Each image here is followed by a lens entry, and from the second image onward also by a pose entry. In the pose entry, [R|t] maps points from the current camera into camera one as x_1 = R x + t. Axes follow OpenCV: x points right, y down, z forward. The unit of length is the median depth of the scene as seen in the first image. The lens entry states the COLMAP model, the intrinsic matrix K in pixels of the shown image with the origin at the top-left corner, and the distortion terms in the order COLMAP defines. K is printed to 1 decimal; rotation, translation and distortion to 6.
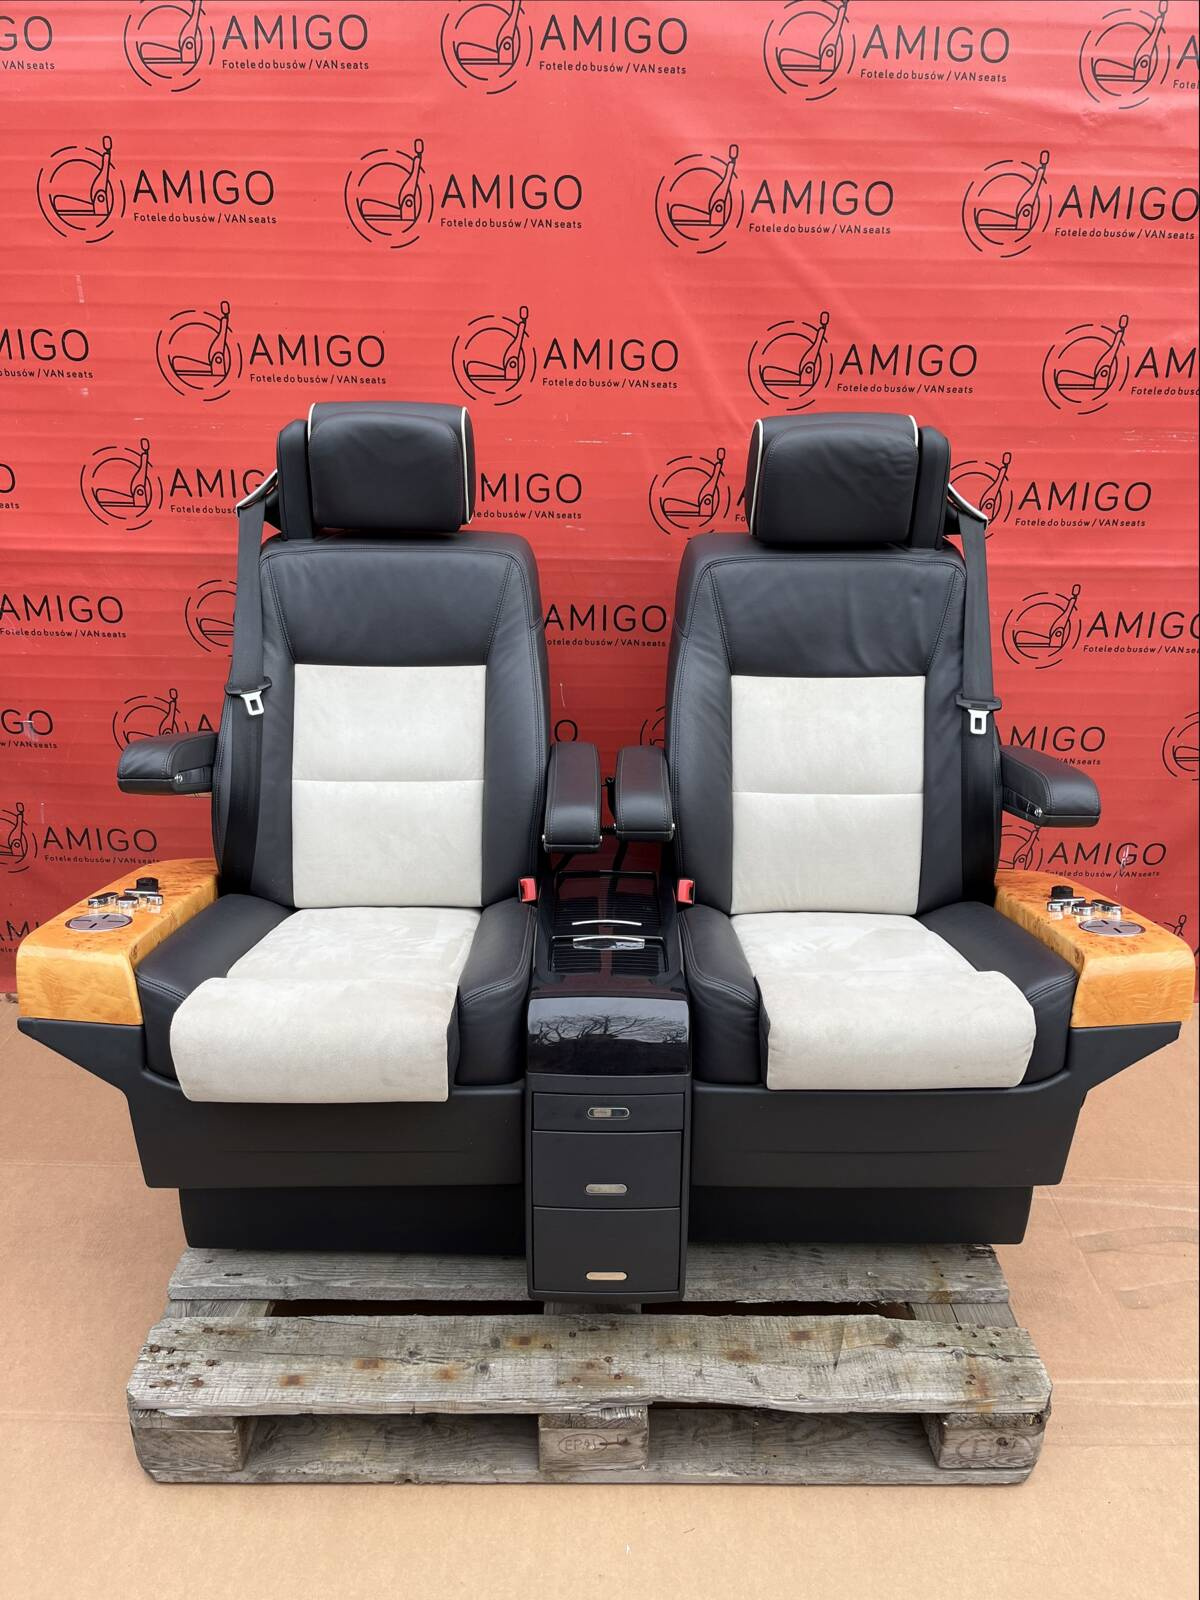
lens RADIAL K [[1197.3, 0, 574.0], [0, 1197.3, 797.7], [0, 0, 1]] dist [-0.010388, -0.010573]
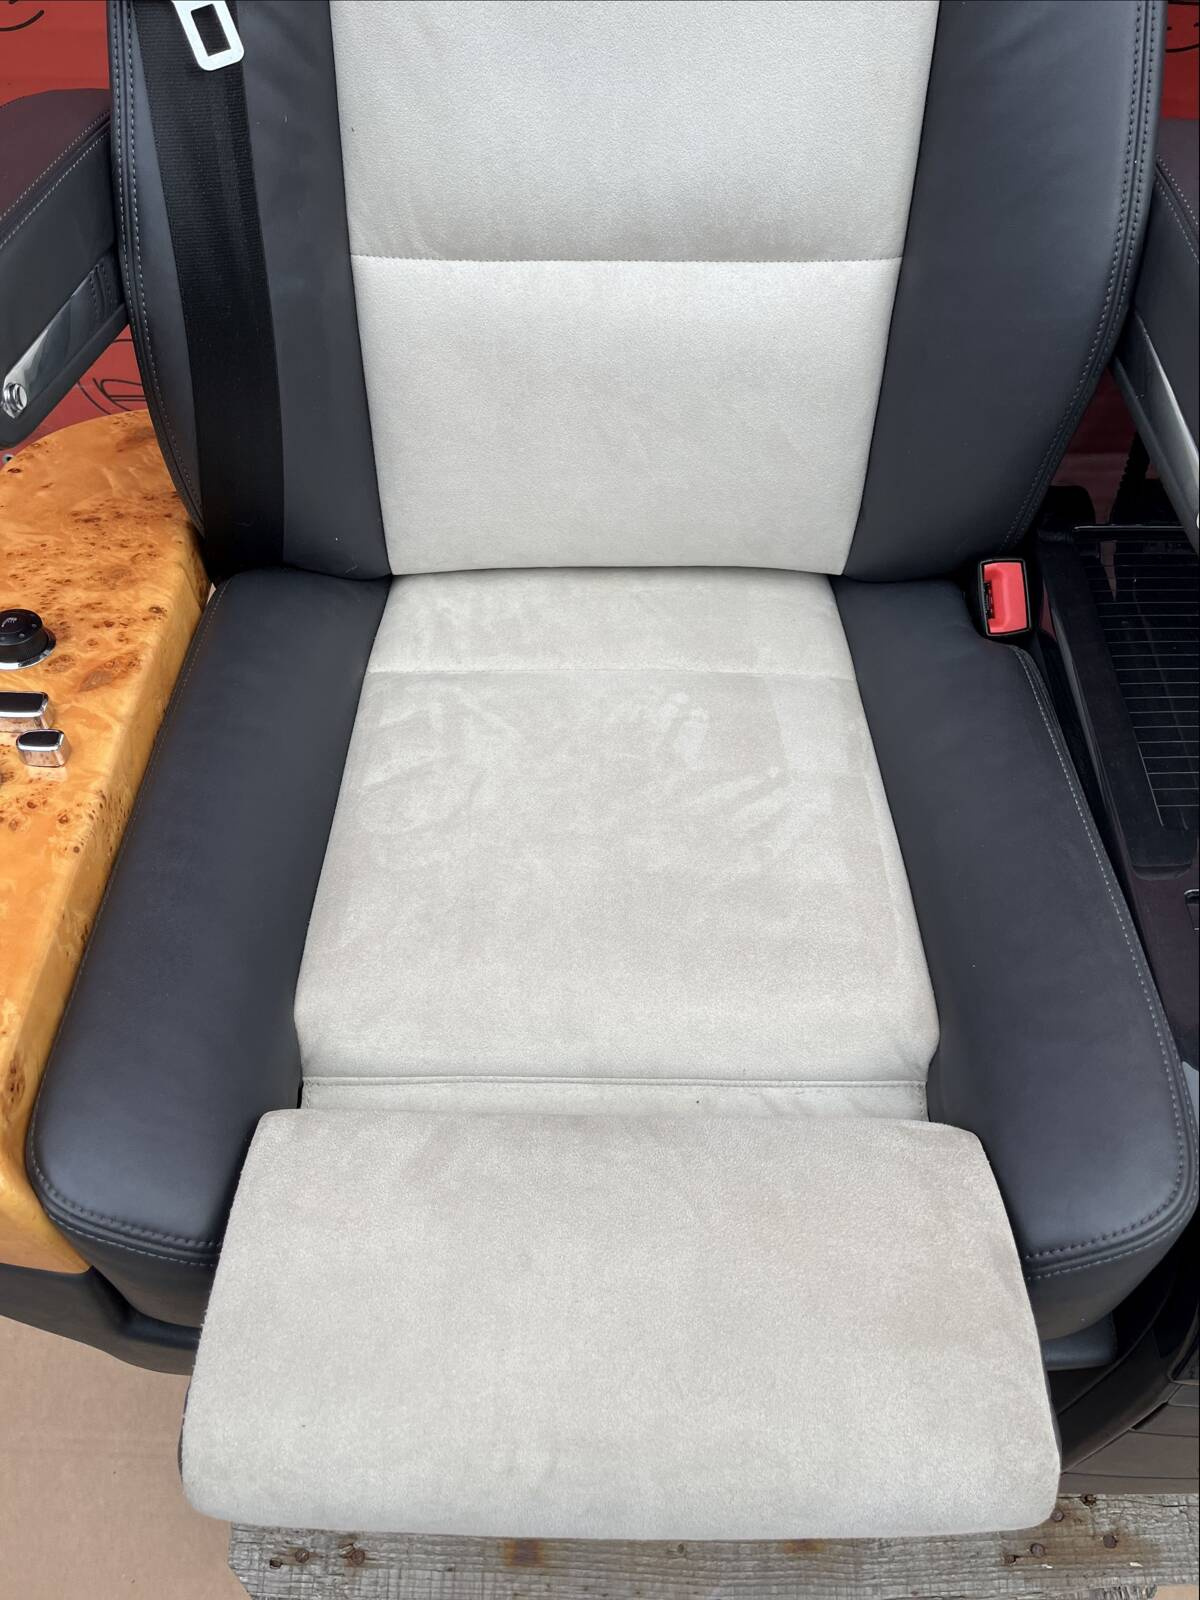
lens RADIAL K [[1197.3, 0, 574.0], [0, 1197.3, 797.7], [0, 0, 1]] dist [-0.010388, -0.010573]
pose [[0.999989, -0.004176, -0.001988, -0.175456], [0.004524, 0.794212, 0.607624, -0.104631], [-0.000959, -0.607626, 0.794223, 0.643756]]
